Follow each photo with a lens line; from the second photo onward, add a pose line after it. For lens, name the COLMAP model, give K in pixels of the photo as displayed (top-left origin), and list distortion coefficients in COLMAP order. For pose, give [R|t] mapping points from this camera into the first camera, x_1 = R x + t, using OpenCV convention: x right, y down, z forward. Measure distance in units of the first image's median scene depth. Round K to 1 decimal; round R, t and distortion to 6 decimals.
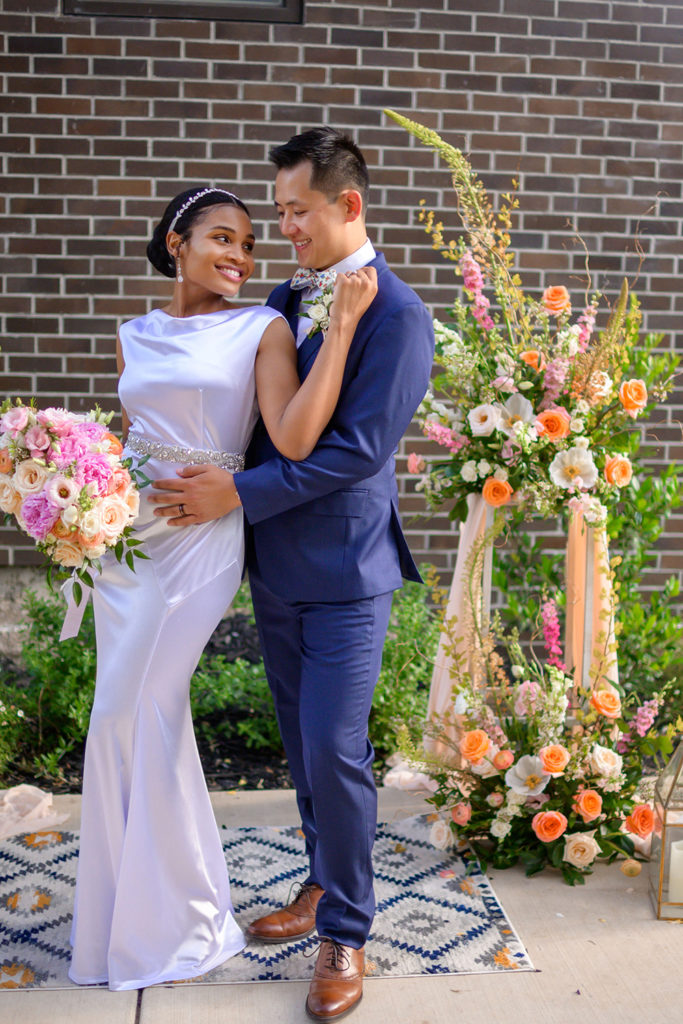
lens RADIAL K [[1312.5, 0, 341.5], [0, 1312.5, 512.0], [0, 0, 1]] dist [-0.143568, 0.084369]
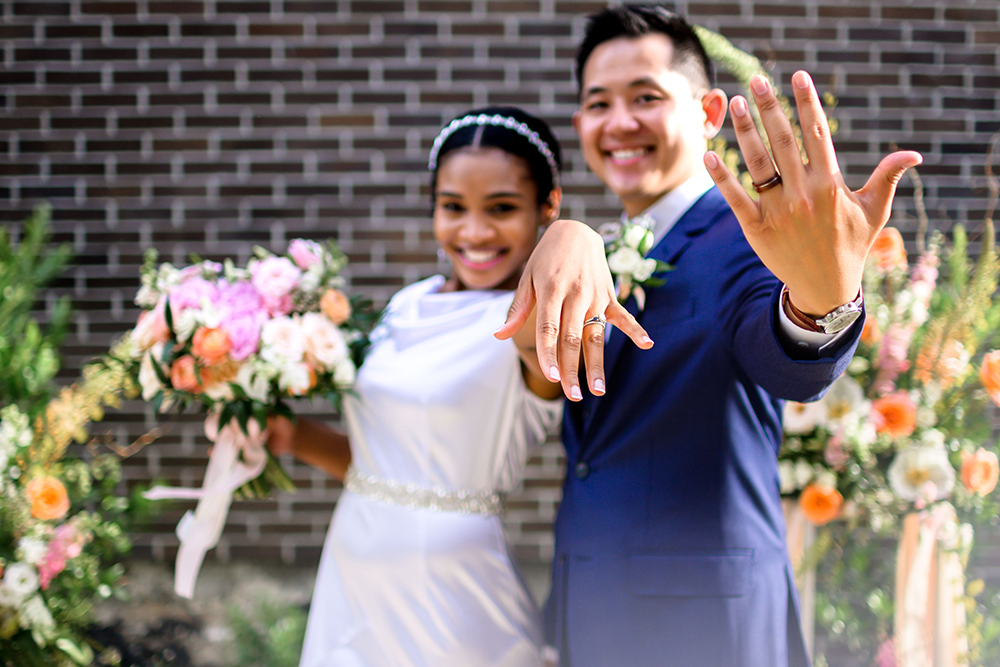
lens RADIAL K [[1281.7, 0, 500.0], [0, 1281.7, 333.5], [0, 0, 1]] dist [-0.143568, 0.084369]
pose [[0.997312, -0.021530, -0.070037, -0.009664], [0.016358, 0.997154, -0.073597, -0.044727], [0.071423, 0.072254, 0.994826, 0.173481]]
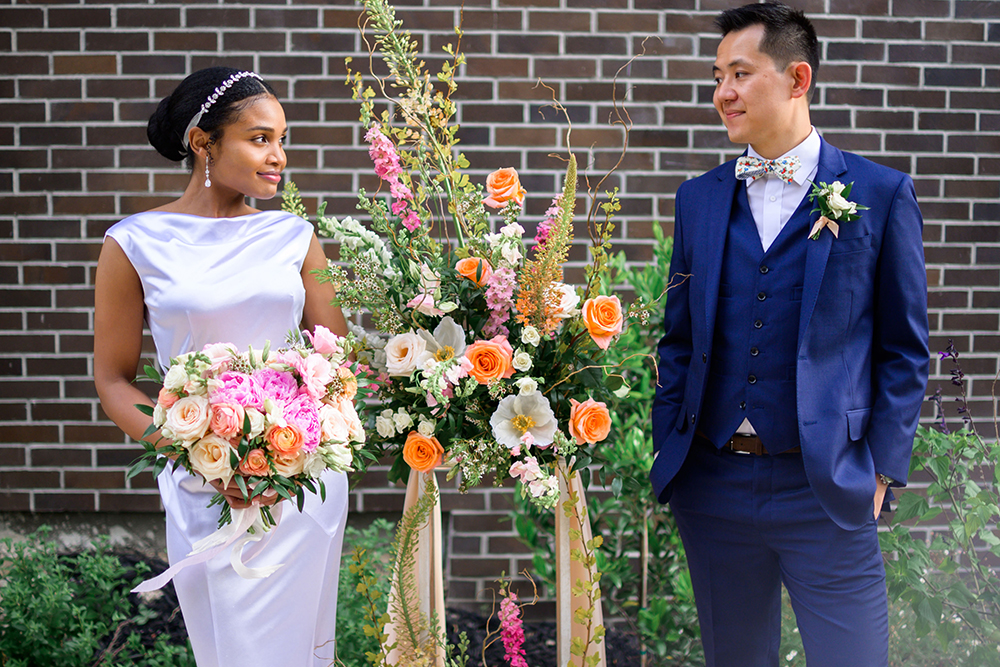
lens RADIAL K [[1281.7, 0, 500.0], [0, 1281.7, 333.5], [0, 0, 1]] dist [-0.143568, 0.084369]
pose [[0.998661, -0.013556, -0.049922, 0.141821], [0.011226, 0.998848, -0.046660, -0.033948], [0.050497, 0.046037, 0.997663, 0.205430]]
